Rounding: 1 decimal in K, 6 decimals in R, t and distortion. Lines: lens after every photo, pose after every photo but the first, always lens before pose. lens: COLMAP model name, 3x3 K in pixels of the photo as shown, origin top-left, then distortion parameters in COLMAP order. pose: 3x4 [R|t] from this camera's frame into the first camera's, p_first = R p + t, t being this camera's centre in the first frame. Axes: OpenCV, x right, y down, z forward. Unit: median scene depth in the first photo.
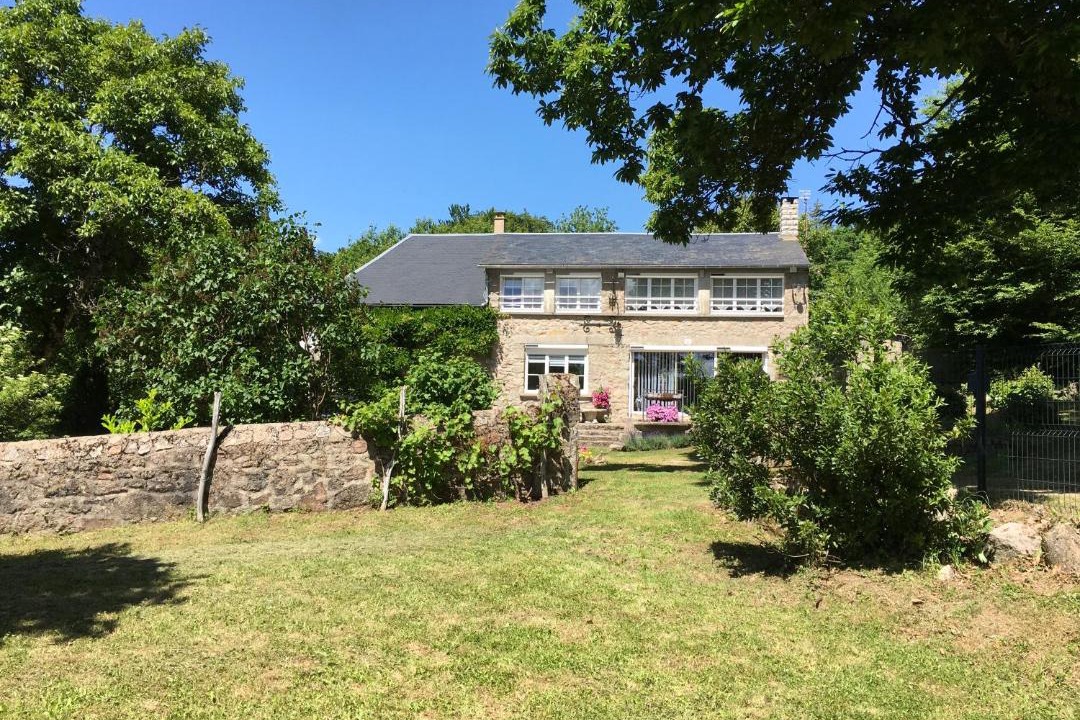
lens RADIAL K [[920.2, 0, 537.1], [0, 920.2, 361.3], [0, 0, 1]] dist [0.073788, -0.088750]
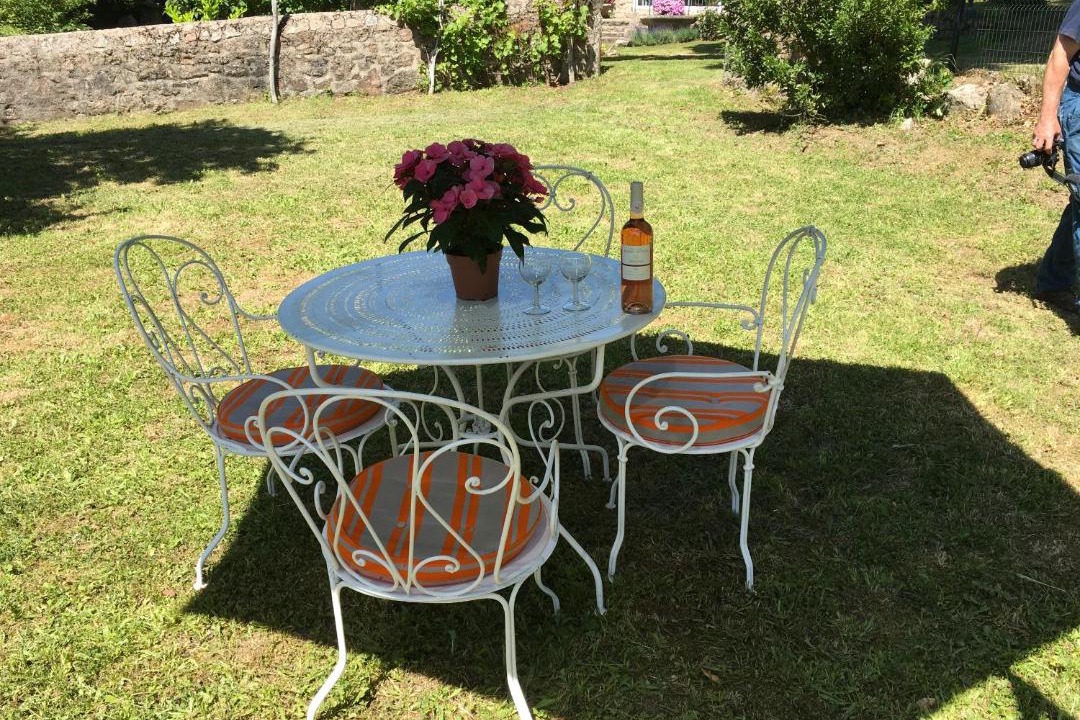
lens RADIAL K [[920.2, 0, 535.8], [0, 920.2, 356.6], [0, 0, 1]] dist [0.073788, -0.088750]
pose [[0.999861, -0.013597, 0.009667, -0.052043], [0.008636, 0.917586, 0.397444, 0.005530], [-0.014274, -0.397305, 0.917576, -0.174300]]
